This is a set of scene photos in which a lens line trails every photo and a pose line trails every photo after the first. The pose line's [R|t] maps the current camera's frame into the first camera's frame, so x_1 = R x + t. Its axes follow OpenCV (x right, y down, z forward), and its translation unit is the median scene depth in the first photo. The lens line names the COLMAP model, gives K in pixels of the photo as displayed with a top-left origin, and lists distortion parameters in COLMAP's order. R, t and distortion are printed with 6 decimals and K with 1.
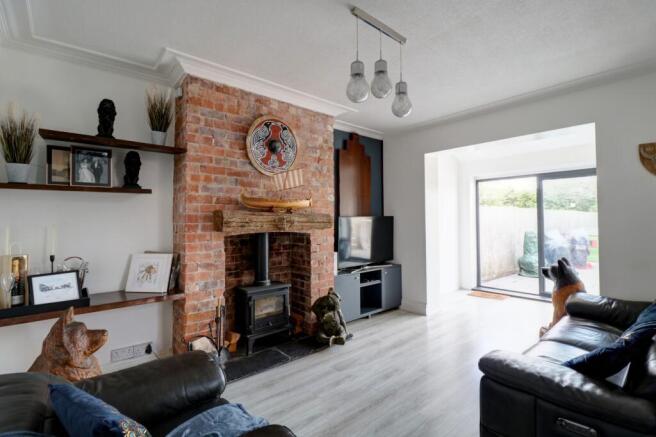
lens RADIAL K [[306.3, 0, 329.6], [0, 306.3, 214.7], [0, 0, 1]] dist [-0.009019, -0.004169]
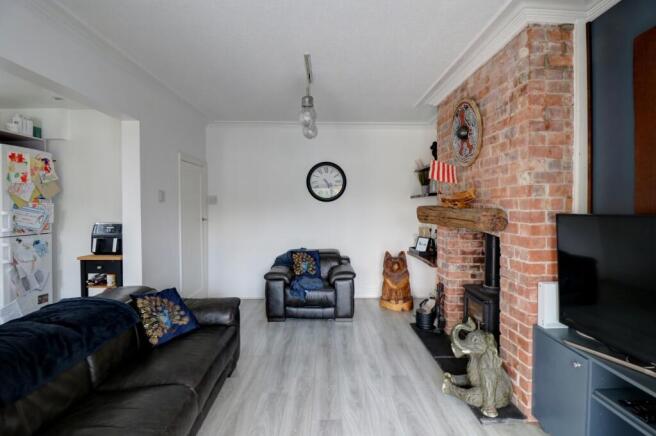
lens RADIAL K [[306.3, 0, 332.3], [0, 306.3, 209.6], [0, 0, 1]] dist [-0.009019, -0.004169]
pose [[-0.614540, 0.023083, -0.788548, 0.760030], [0.026804, 0.999606, 0.008372, -0.016838], [0.788430, -0.015991, -0.614916, 1.239013]]
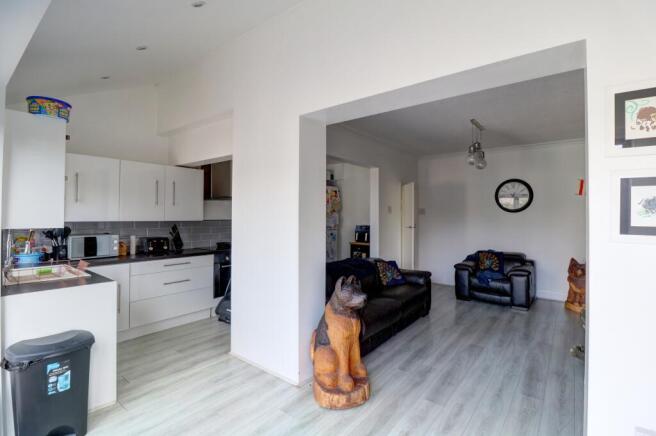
lens RADIAL K [[306.3, 0, 328.9], [0, 306.3, 215.0], [0, 0, 1]] dist [-0.009019, -0.004169]
pose [[-0.981156, 0.009832, -0.192965, 0.974845], [0.013978, 0.999700, -0.020136, -0.008753], [0.192709, -0.022454, -0.980999, 1.792176]]
